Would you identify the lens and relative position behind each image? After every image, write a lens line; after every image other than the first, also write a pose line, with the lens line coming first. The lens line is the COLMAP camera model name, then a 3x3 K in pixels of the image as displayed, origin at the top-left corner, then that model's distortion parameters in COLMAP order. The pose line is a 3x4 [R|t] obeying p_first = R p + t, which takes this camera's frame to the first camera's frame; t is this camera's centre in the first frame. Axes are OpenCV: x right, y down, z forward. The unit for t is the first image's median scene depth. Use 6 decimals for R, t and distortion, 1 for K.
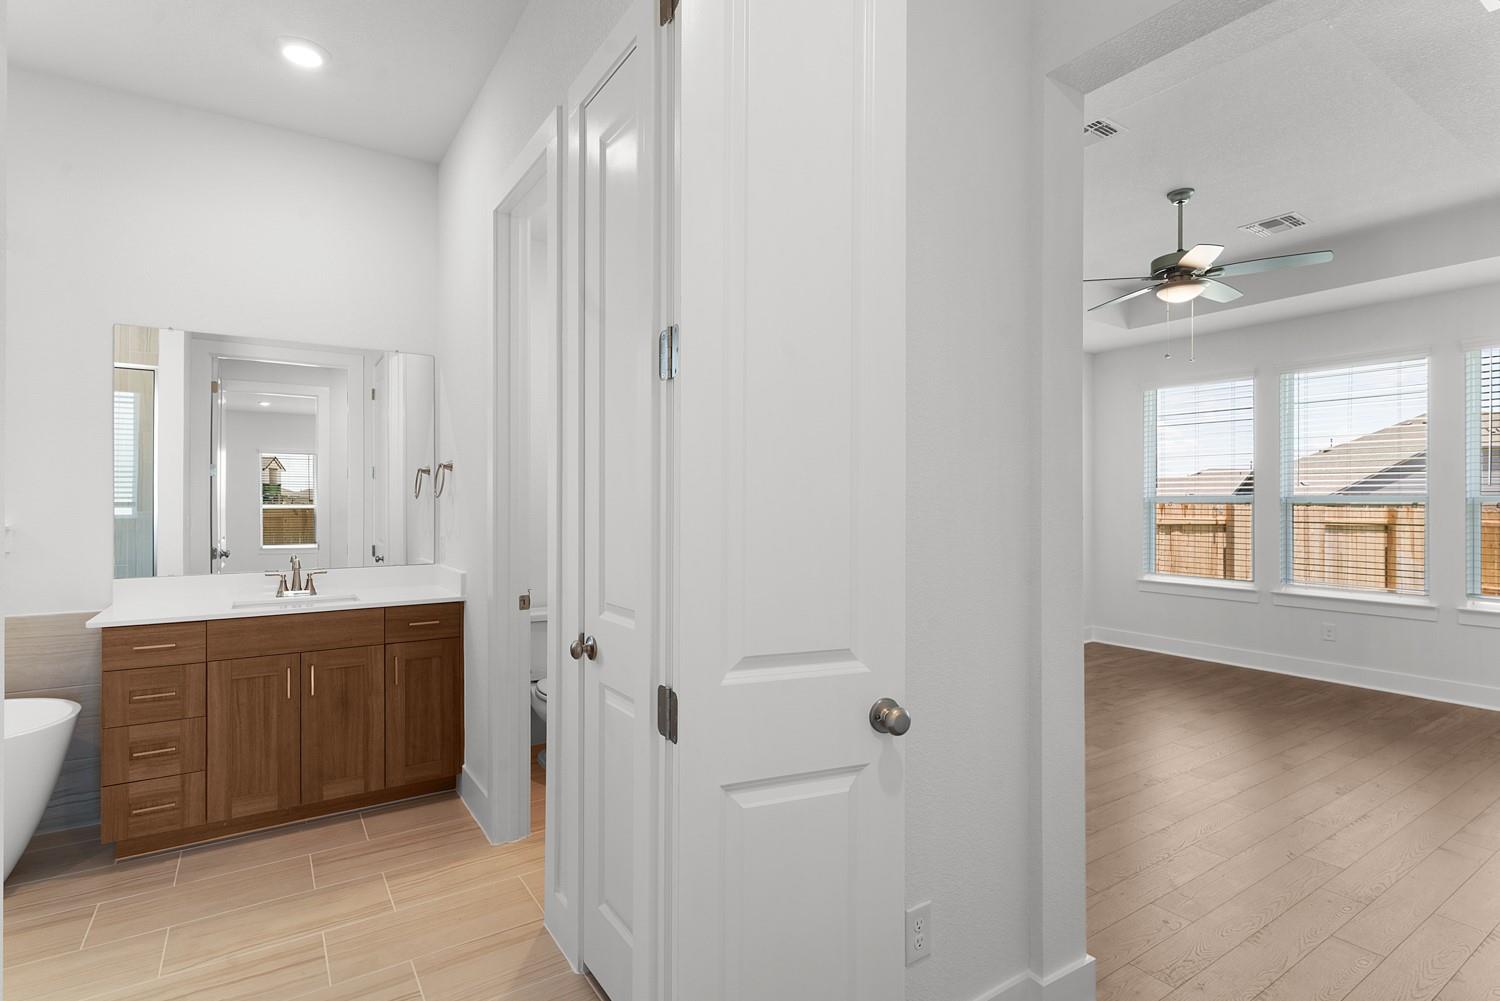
lens RADIAL K [[726.8, 0, 741.5], [0, 726.8, 501.8], [0, 0, 1]] dist [0.001571, 0.000503]
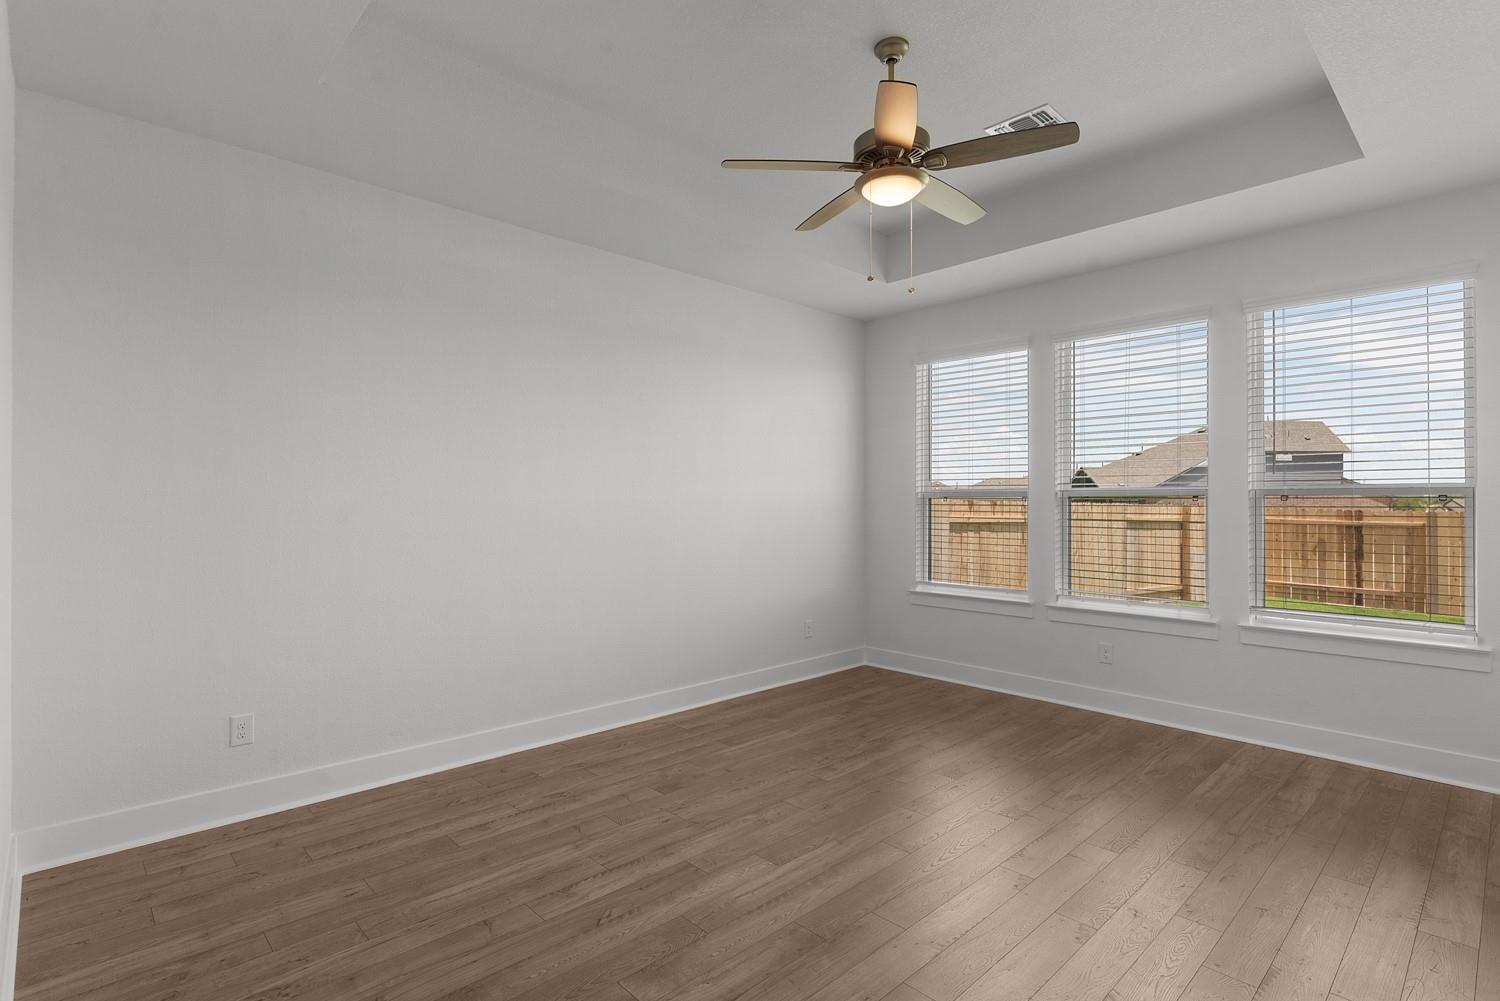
lens RADIAL K [[726.8, 0, 741.5], [0, 726.8, 501.8], [0, 0, 1]] dist [0.001571, 0.000503]
pose [[0.984698, -0.002116, 0.174255, 0.236242], [0.002181, 0.999998, -0.000181, 0.005642], [-0.174254, 0.000559, 0.984701, 0.238070]]
